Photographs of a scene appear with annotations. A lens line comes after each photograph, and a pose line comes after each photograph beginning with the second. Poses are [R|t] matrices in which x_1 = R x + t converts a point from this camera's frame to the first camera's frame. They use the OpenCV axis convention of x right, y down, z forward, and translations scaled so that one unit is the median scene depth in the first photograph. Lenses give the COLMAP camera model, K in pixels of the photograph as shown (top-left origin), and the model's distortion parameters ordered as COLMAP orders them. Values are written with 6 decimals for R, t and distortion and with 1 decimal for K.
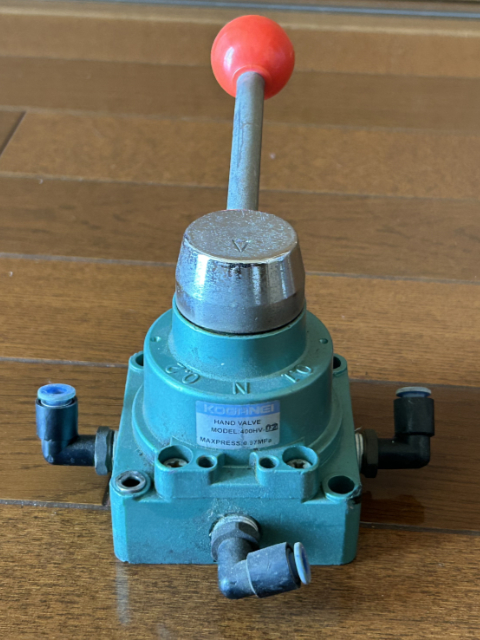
lens RADIAL K [[854.6, 0, 237.9], [0, 854.6, 325.3], [0, 0, 1]] dist [0.022186, 0.000000]
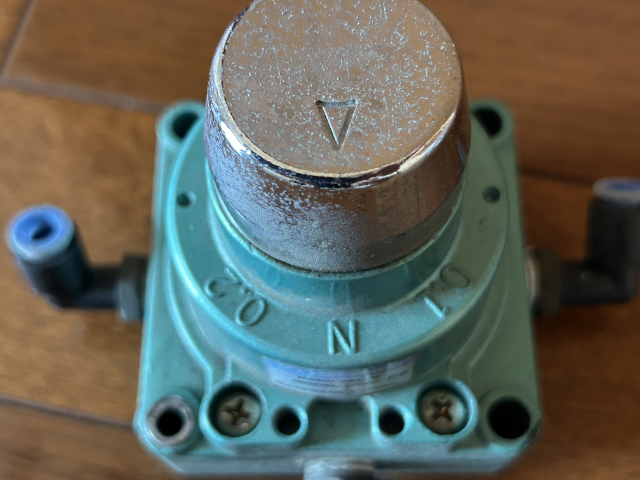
lens RADIAL K [[854.6, 0, 320.0], [0, 854.6, 240.3], [0, 0, 1]] dist [0.022186, 0.000000]
pose [[0.999144, -0.025406, -0.032636, 0.007538], [0.038408, 0.862686, 0.504279, -0.249482], [0.015343, -0.505101, 0.862924, 0.549908]]
